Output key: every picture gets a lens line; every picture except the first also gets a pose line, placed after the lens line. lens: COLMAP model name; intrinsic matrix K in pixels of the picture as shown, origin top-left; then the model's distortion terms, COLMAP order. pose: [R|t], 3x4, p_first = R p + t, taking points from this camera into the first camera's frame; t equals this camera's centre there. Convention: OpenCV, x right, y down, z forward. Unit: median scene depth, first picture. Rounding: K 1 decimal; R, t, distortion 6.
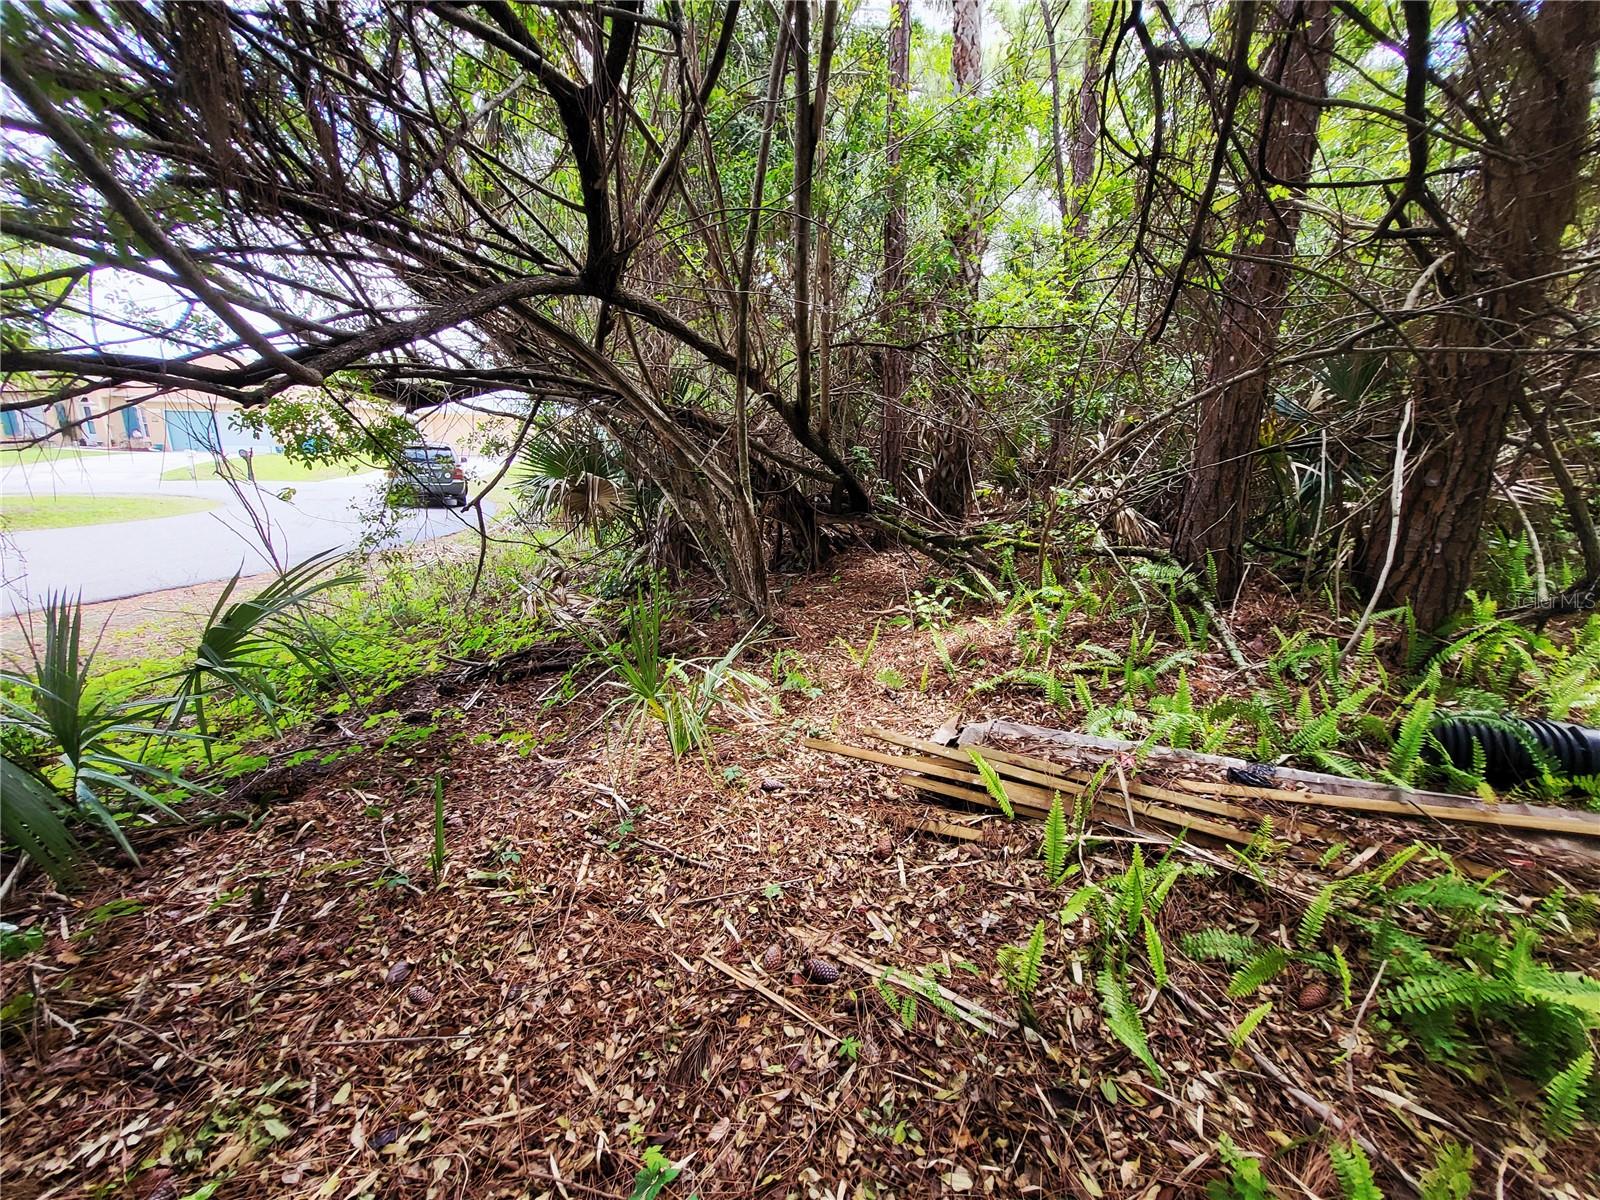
lens RADIAL K [[636.2, 0, 801.3], [0, 636.2, 601.4], [0, 0, 1]] dist [-0.000620, 0.000469]
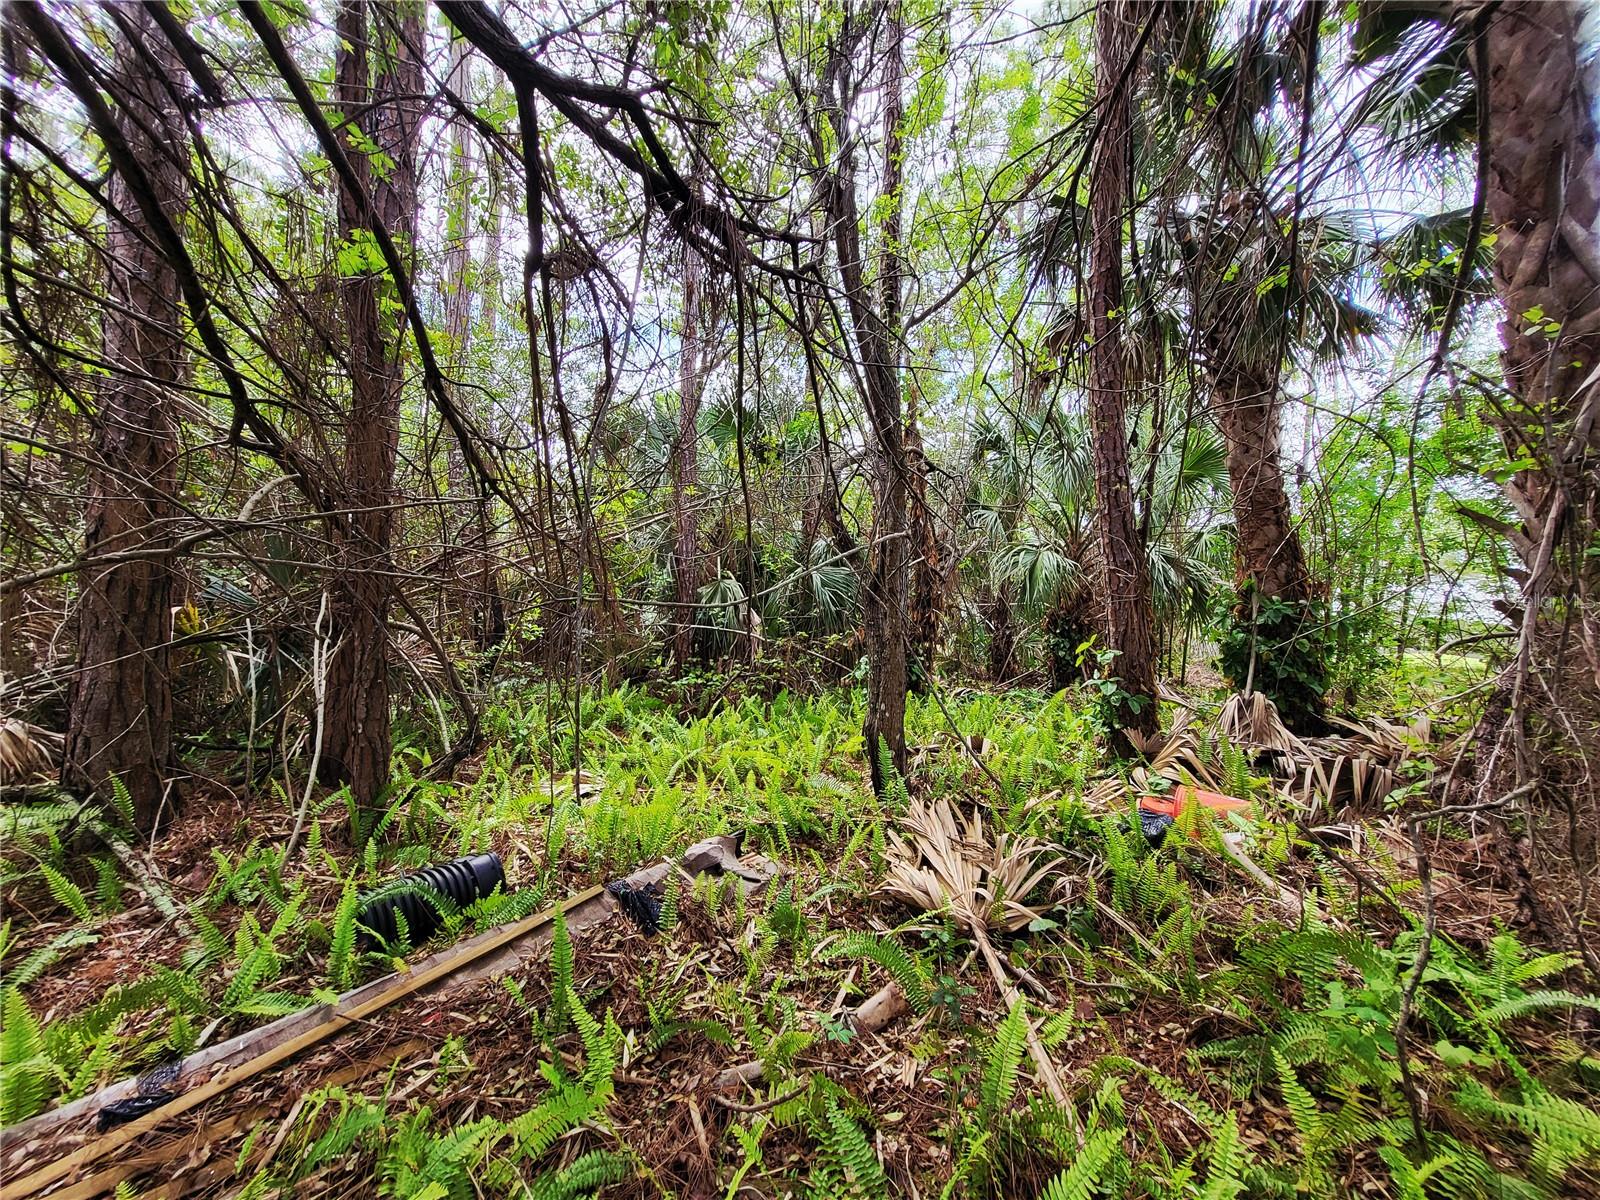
lens RADIAL K [[636.2, 0, 802.4], [0, 636.2, 602.7], [0, 0, 1]] dist [-0.000620, 0.000469]
pose [[0.242775, 0.012578, 0.970001, 0.173049], [0.241533, 0.967643, -0.072999, -0.041775], [-0.939533, 0.252010, 0.231882, -0.031000]]
